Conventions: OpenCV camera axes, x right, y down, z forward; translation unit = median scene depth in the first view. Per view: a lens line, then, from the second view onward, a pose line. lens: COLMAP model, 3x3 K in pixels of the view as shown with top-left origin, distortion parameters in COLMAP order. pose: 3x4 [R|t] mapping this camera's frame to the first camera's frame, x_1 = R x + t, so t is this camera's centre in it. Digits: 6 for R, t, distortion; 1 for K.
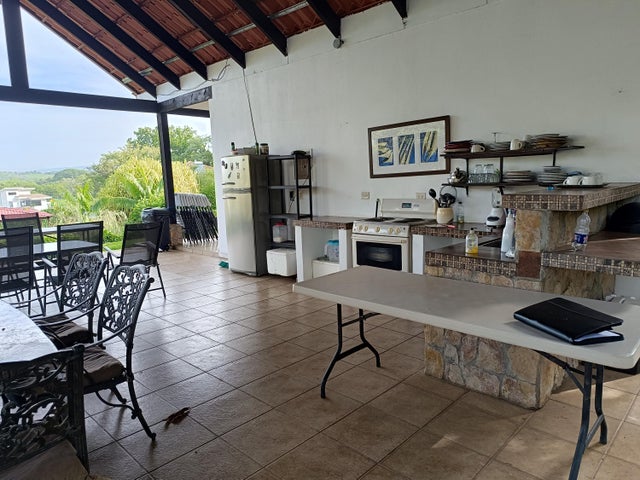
lens RADIAL K [[441.5, 0, 320.0], [0, 441.5, 240.0], [0, 0, 1]] dist [0.033602, -0.004009]
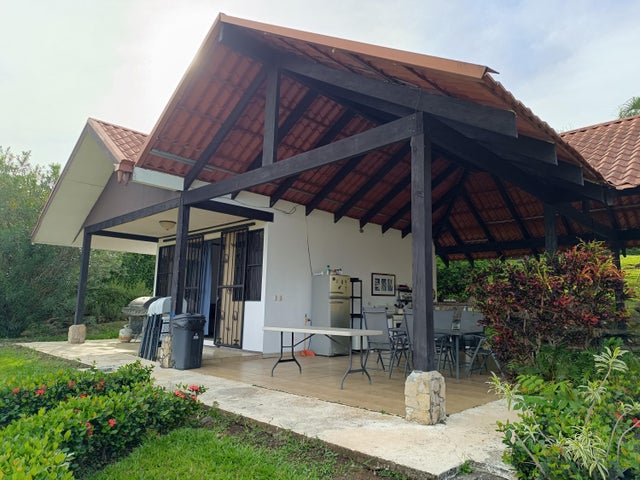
lens RADIAL K [[441.5, 0, 320.0], [0, 441.5, 240.0], [0, 0, 1]] dist [0.033602, -0.004009]
pose [[-0.022420, 0.185713, 0.982348, -2.096767], [0.115000, 0.976552, -0.181993, -0.043389], [-0.993112, 0.108889, -0.043251, 1.352758]]
